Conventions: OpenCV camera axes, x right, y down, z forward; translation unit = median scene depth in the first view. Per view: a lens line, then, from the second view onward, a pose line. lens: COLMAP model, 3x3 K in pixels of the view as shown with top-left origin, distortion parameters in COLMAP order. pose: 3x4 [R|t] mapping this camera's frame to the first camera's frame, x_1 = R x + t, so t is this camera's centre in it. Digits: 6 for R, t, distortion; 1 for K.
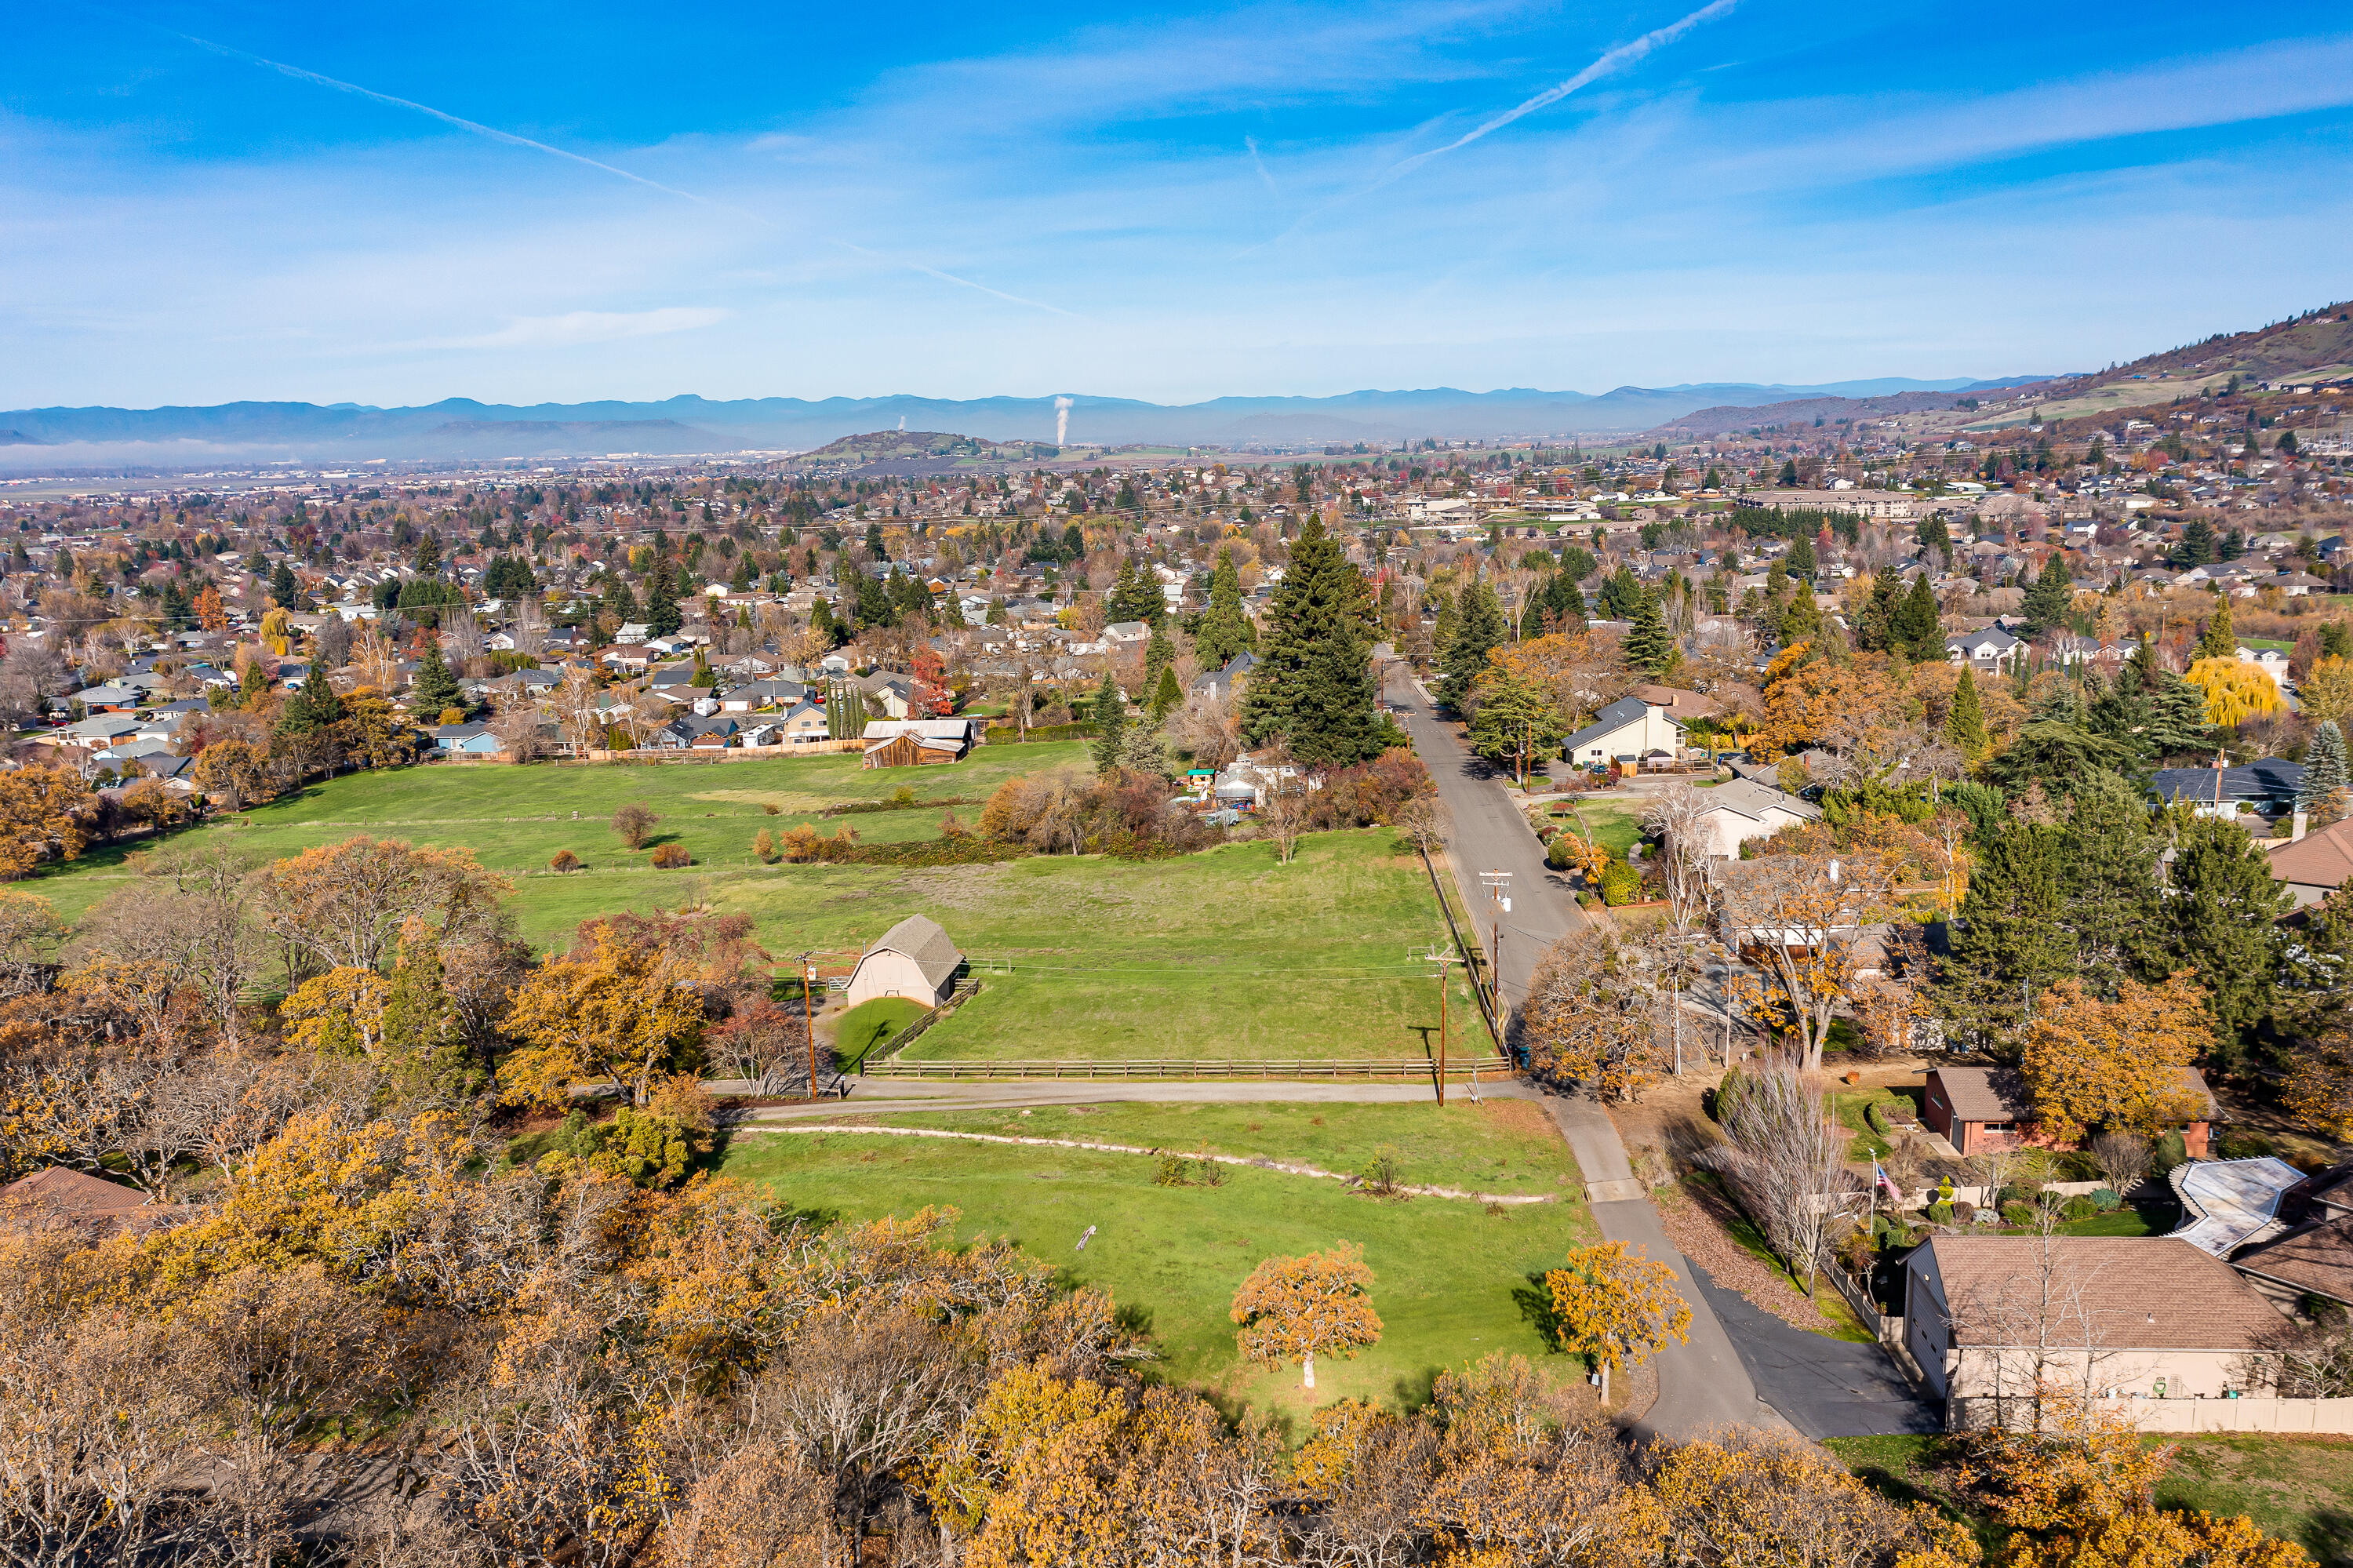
lens RADIAL K [[1889.1, 0, 1154.1], [0, 1889.1, 784.7], [0, 0, 1]] dist [0.005422, 0.005139]
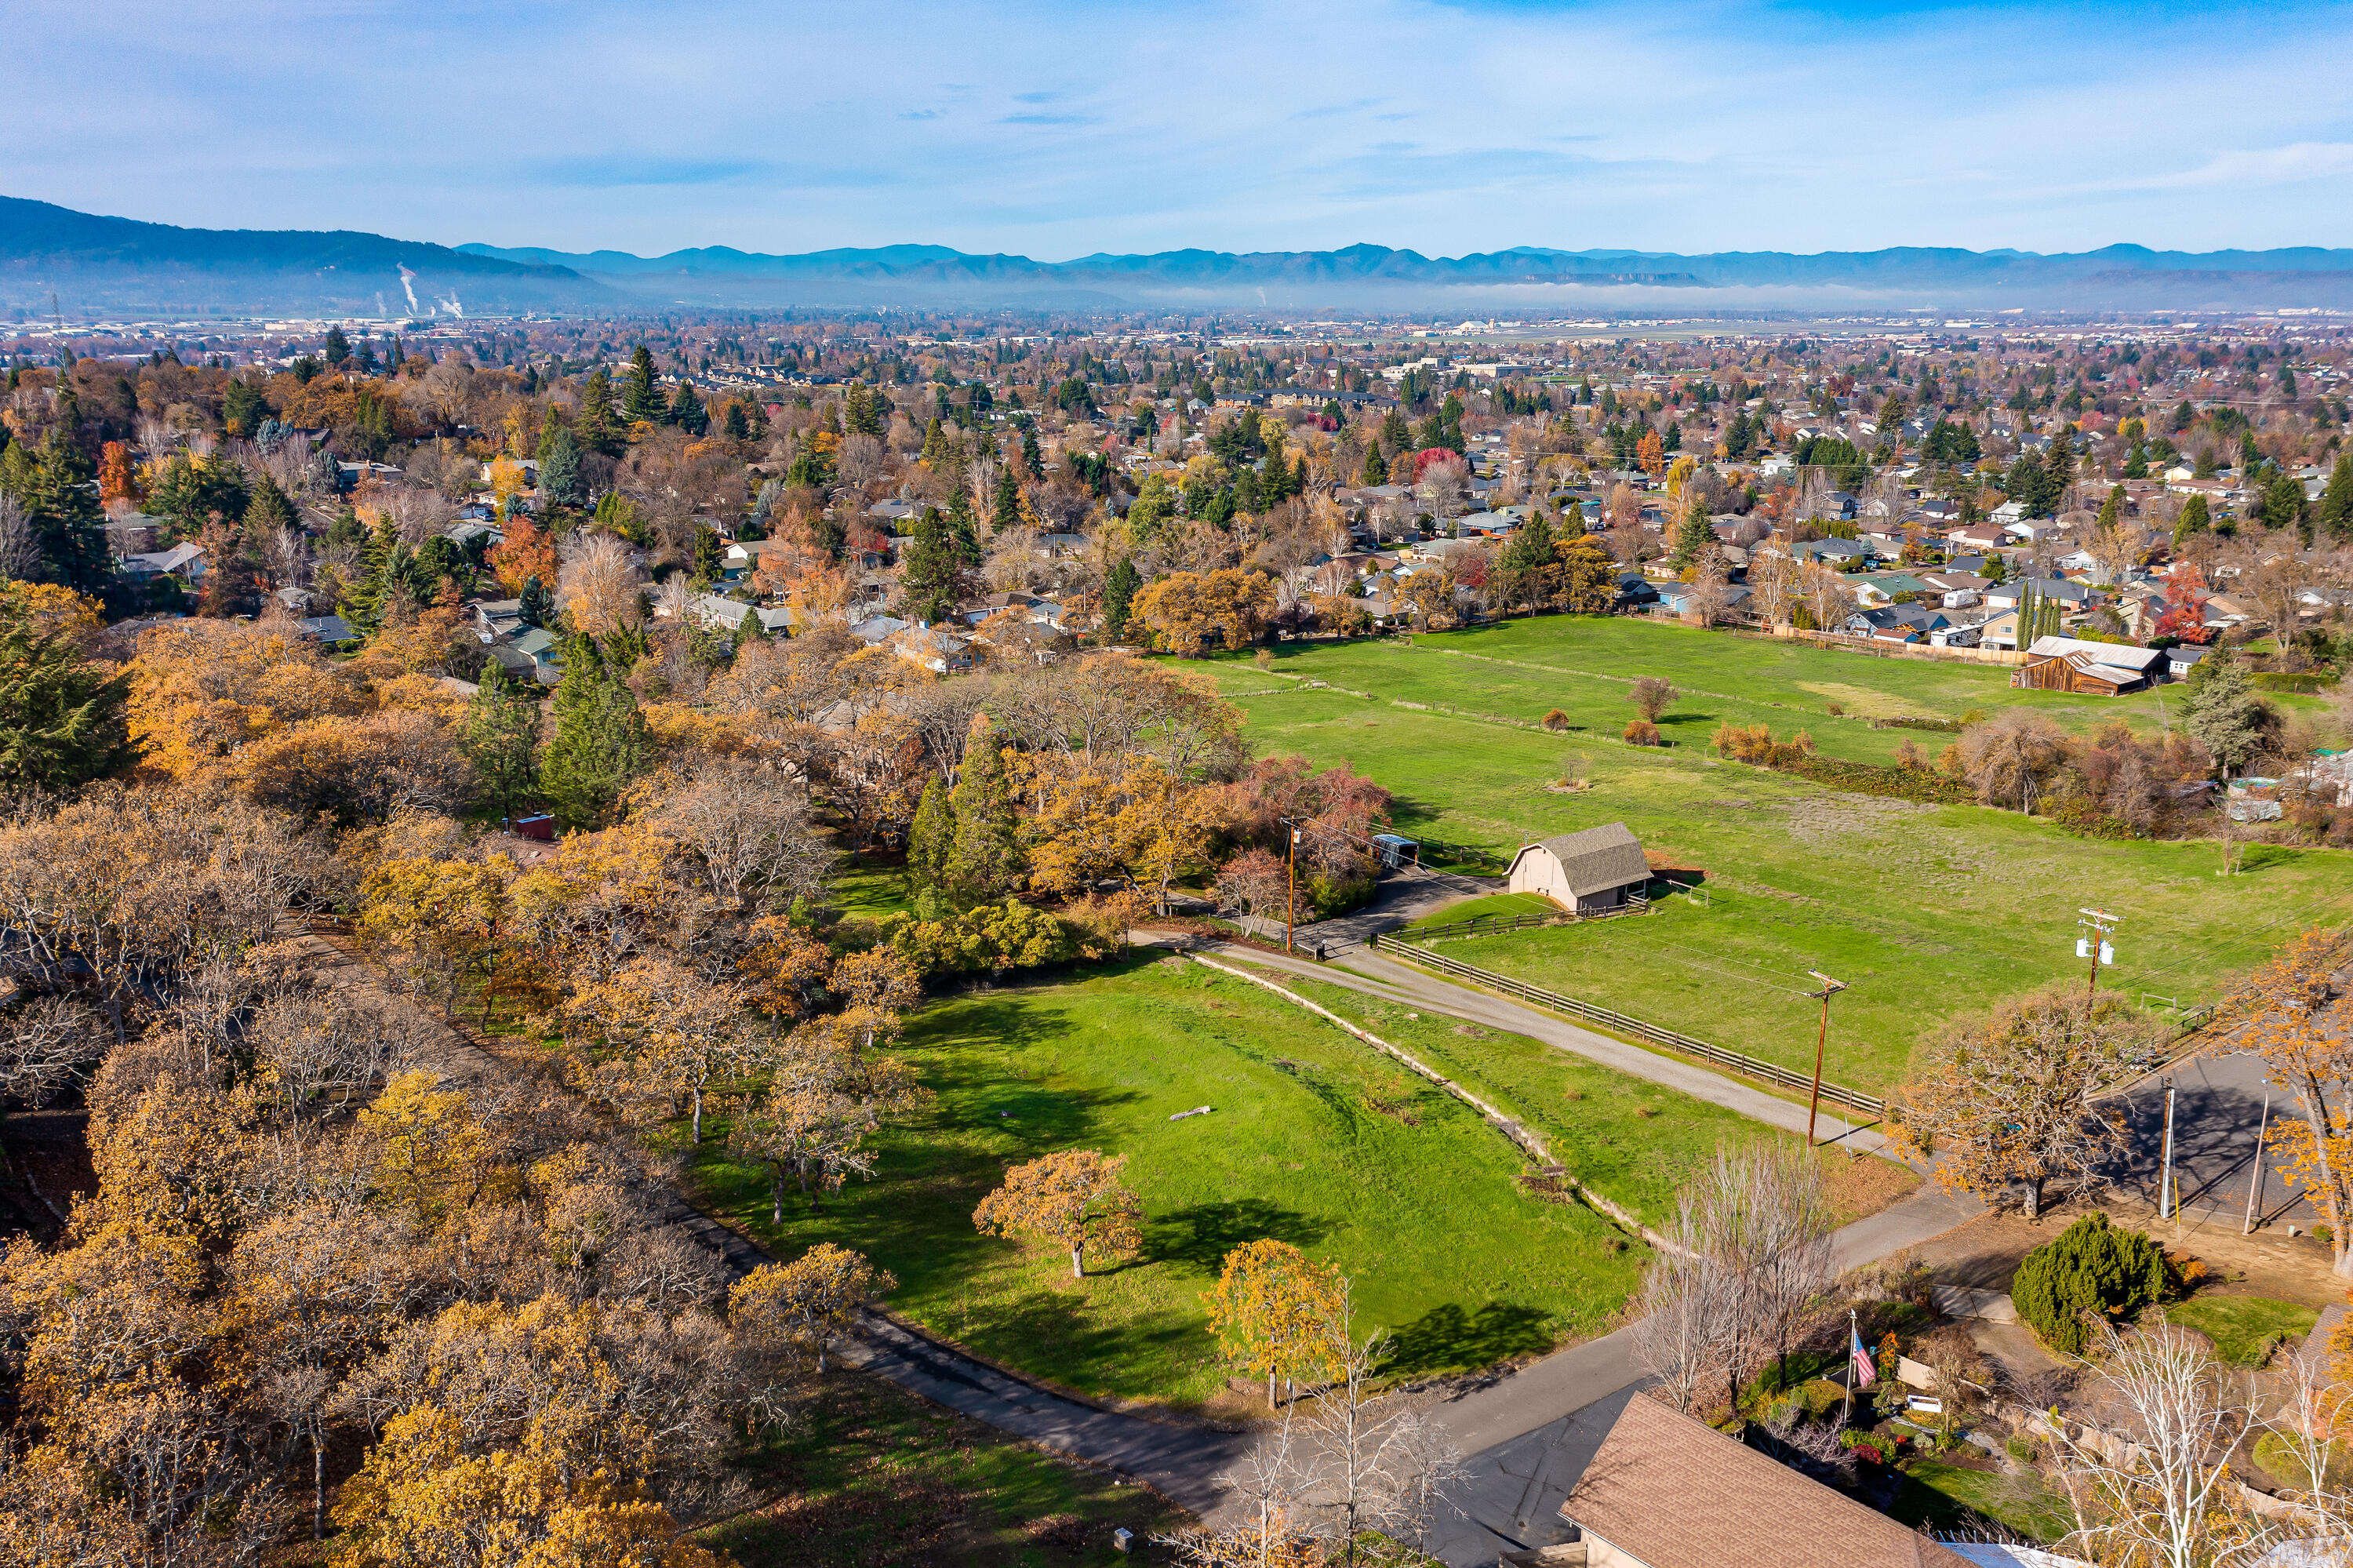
lens RADIAL K [[1889.1, 0, 1154.1], [0, 1889.1, 784.7], [0, 0, 1]] dist [0.005422, 0.005139]
pose [[0.702348, 0.199128, -0.683414, 0.266456], [-0.147022, 0.979955, 0.134437, -0.033825], [0.696485, 0.006055, 0.717546, 0.092761]]
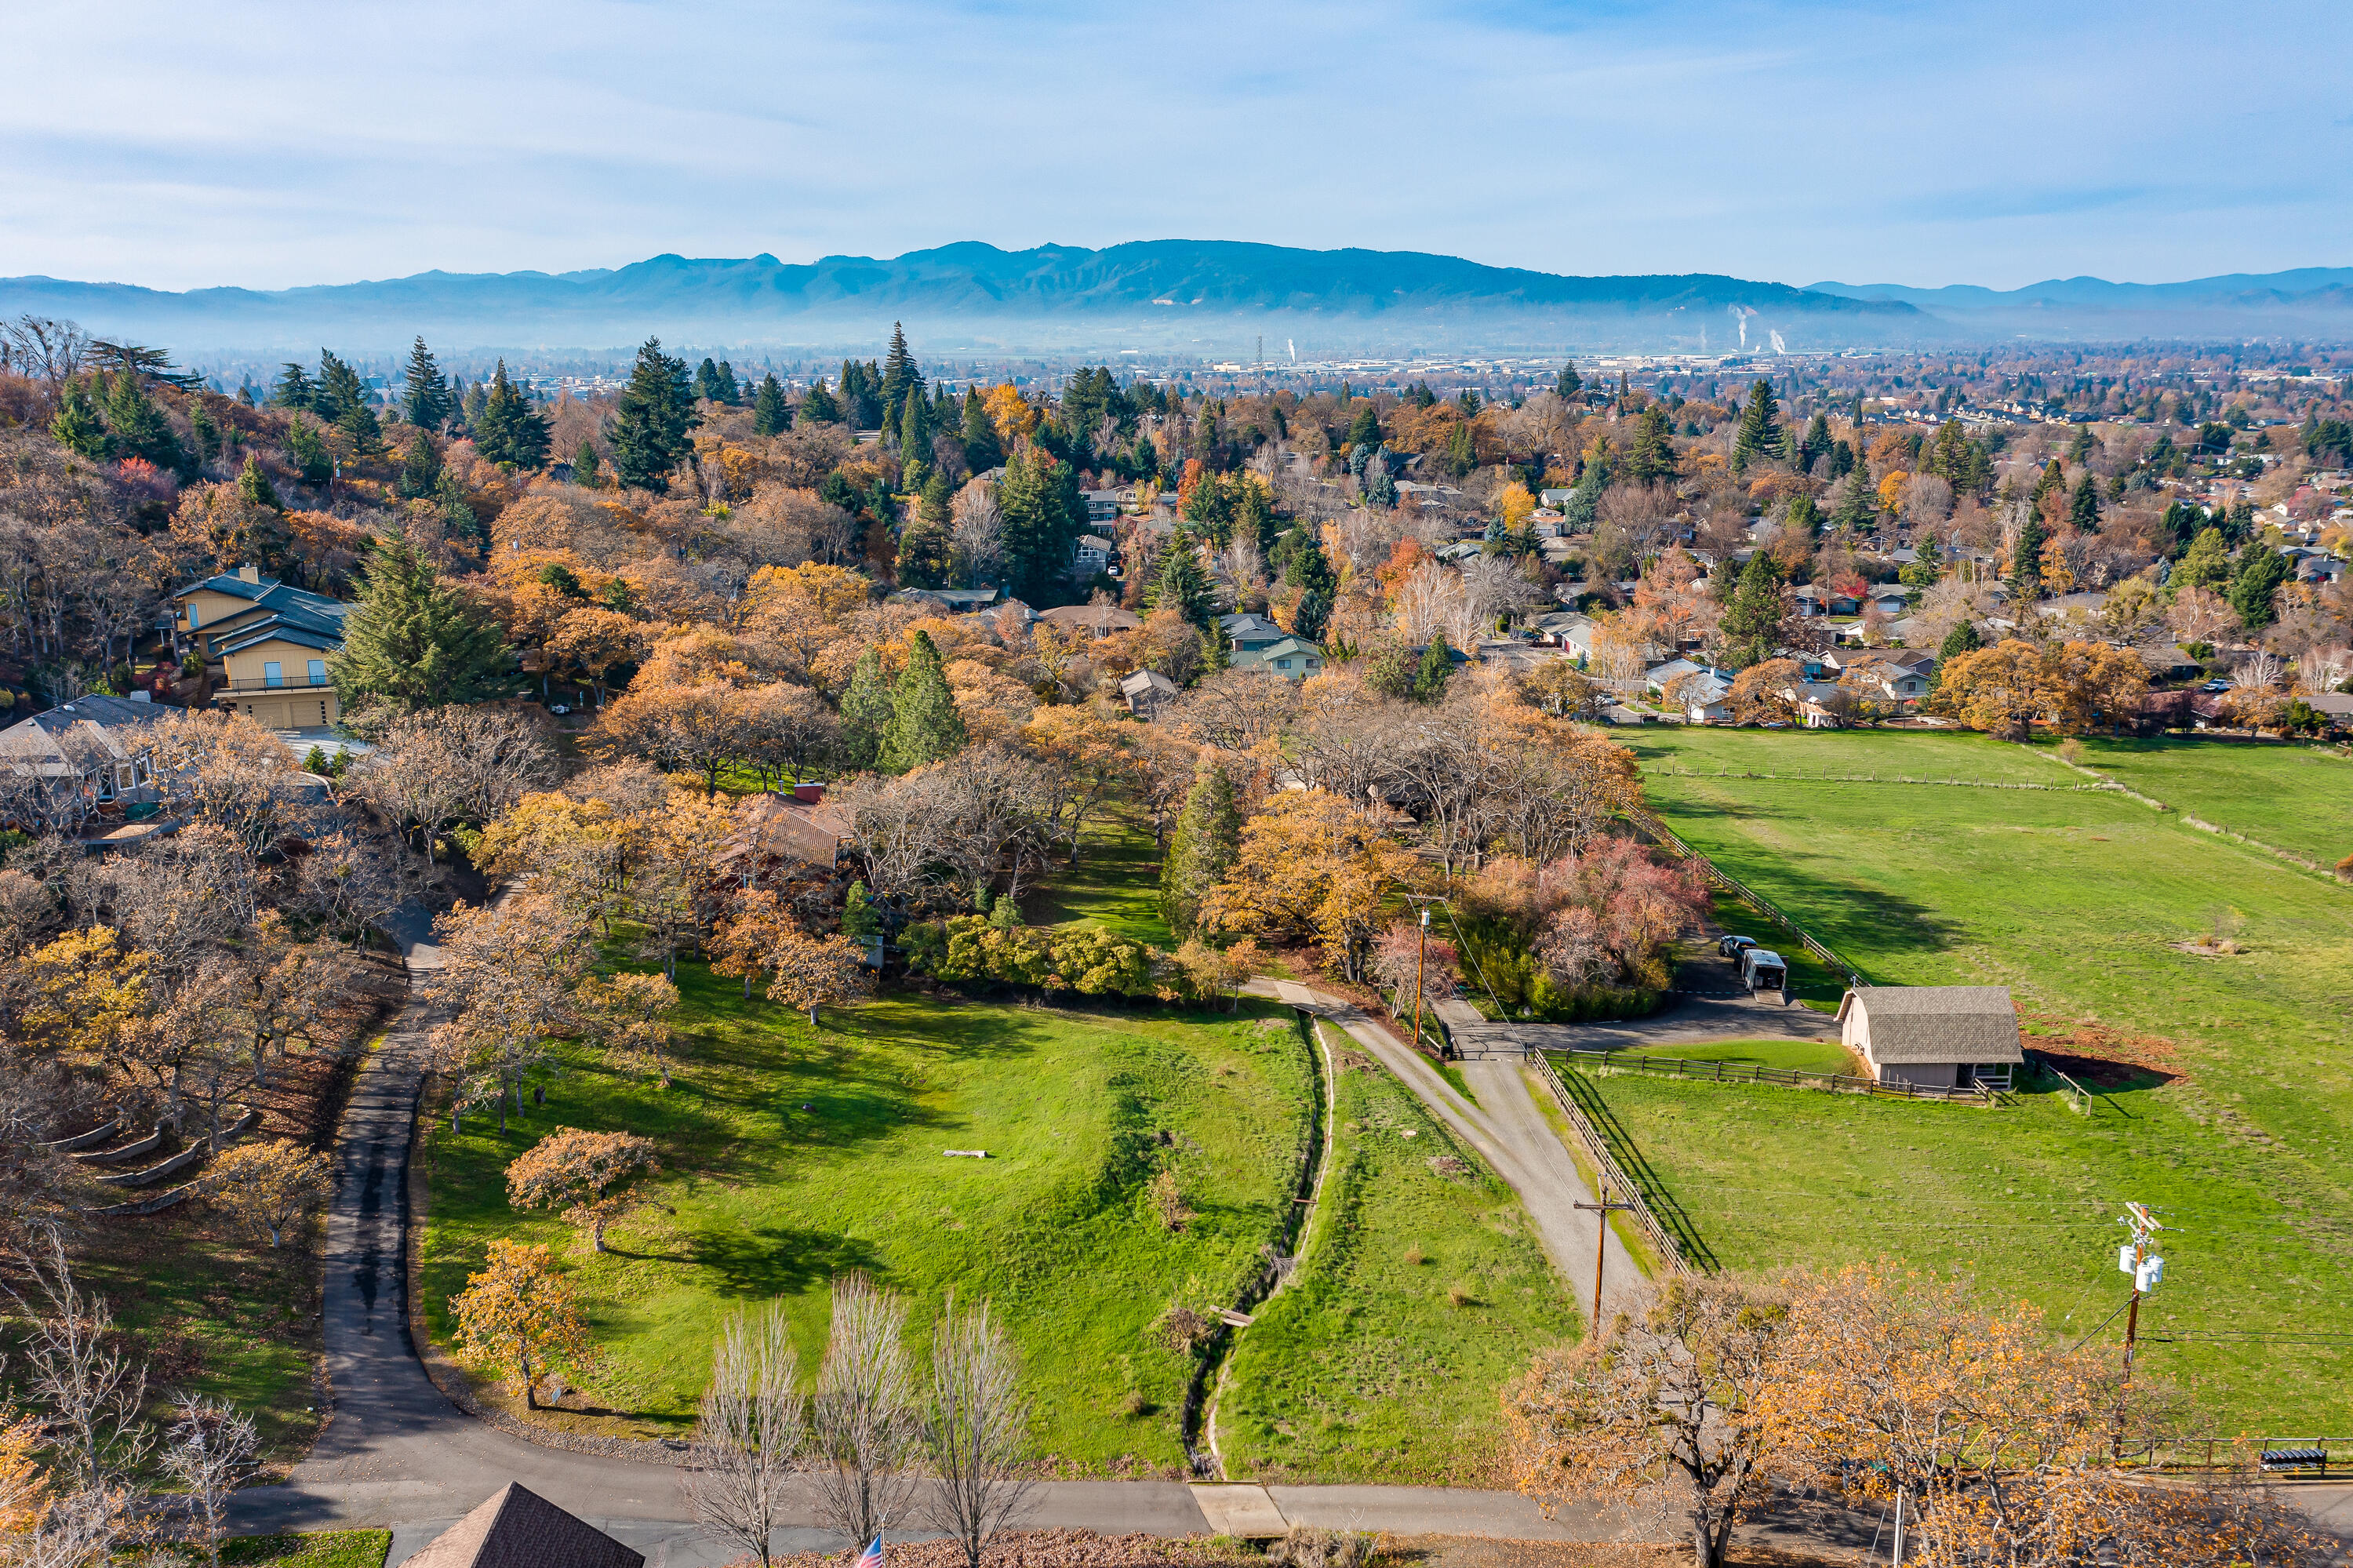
lens RADIAL K [[1840.4, 0, 1178.2], [0, 1840.4, 815.2], [0, 0, 1]] dist [0.001246, 0.000407]
pose [[0.132925, 0.267070, -0.954466, 0.377134], [-0.174526, 0.954271, 0.242710, -0.086655], [0.975639, 0.134317, 0.173457, 0.381349]]
